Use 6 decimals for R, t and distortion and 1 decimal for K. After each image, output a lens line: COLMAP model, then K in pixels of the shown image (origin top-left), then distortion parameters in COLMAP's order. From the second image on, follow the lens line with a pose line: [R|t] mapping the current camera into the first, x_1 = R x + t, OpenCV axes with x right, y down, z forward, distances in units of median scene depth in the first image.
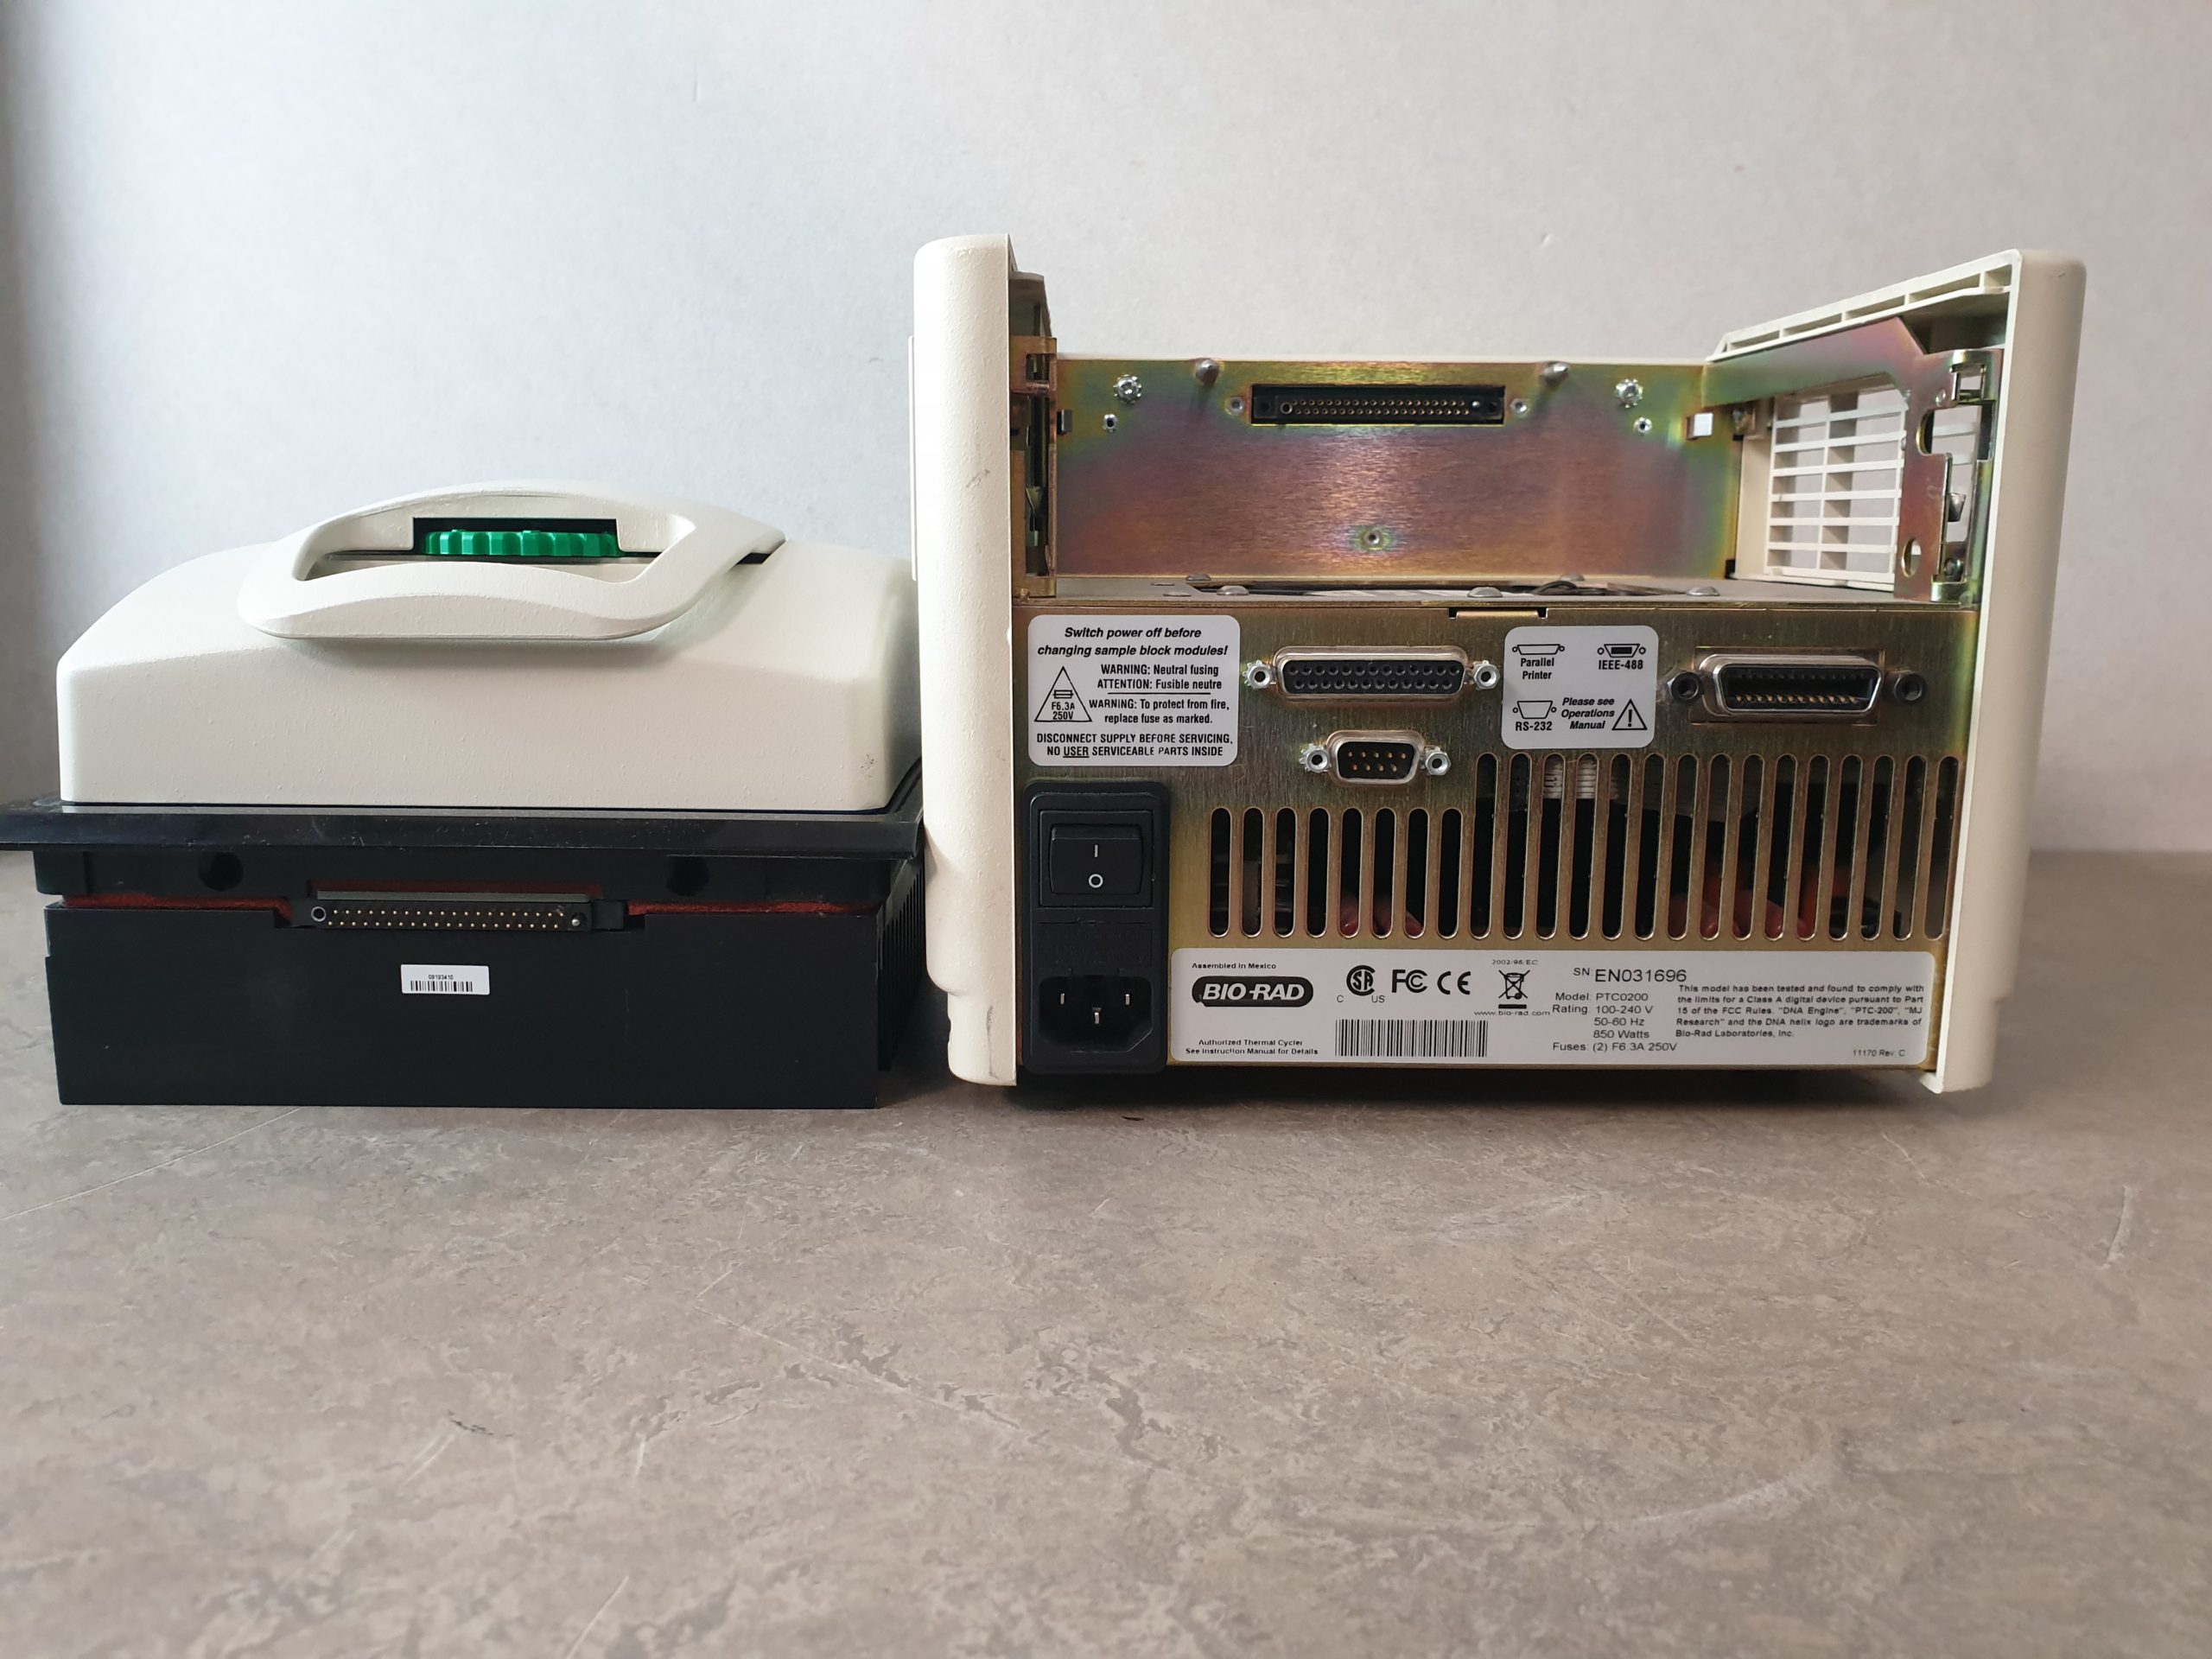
lens RADIAL K [[1858.1, 0, 1094.1], [0, 1858.1, 859.1], [0, 0, 1]] dist [-0.035243, 0.063309]
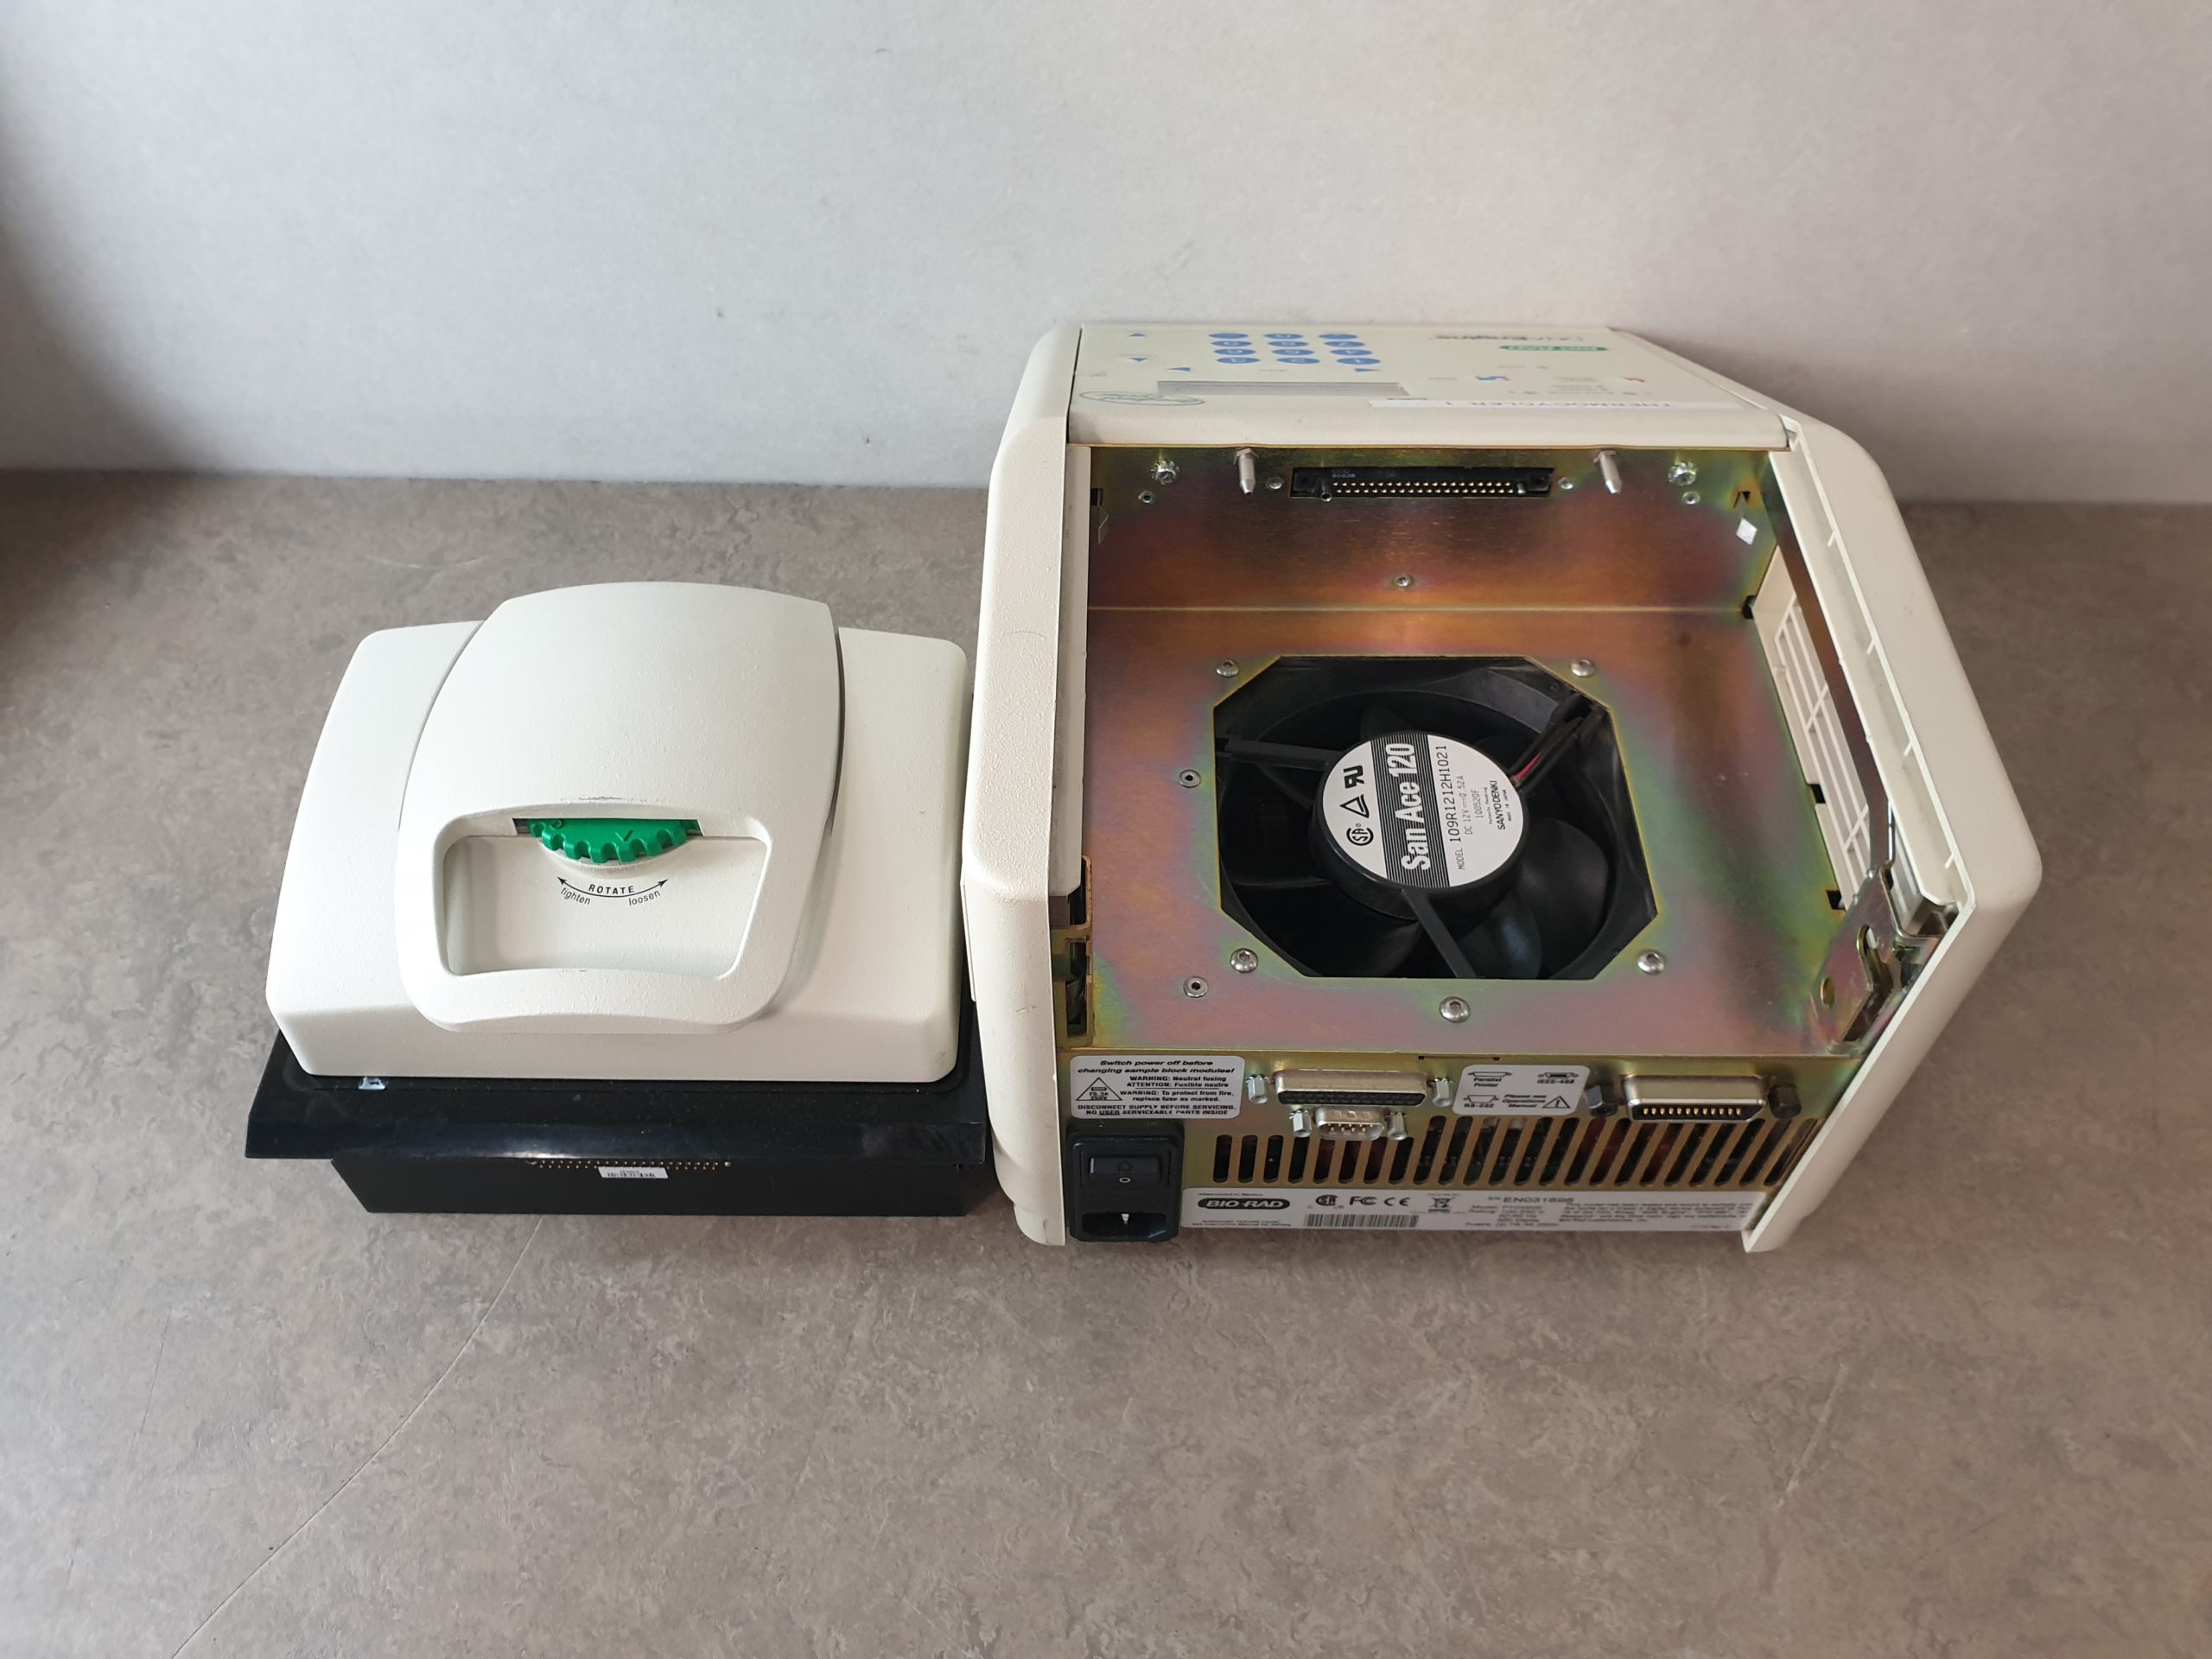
lens RADIAL K [[1858.1, 0, 1107.3], [0, 1858.1, 845.8], [0, 0, 1]] dist [-0.035243, 0.063309]
pose [[0.999824, 0.009642, -0.016067, 0.007066], [0.003950, 0.729737, 0.683717, -1.051520], [0.018317, -0.683660, 0.729570, 0.209929]]
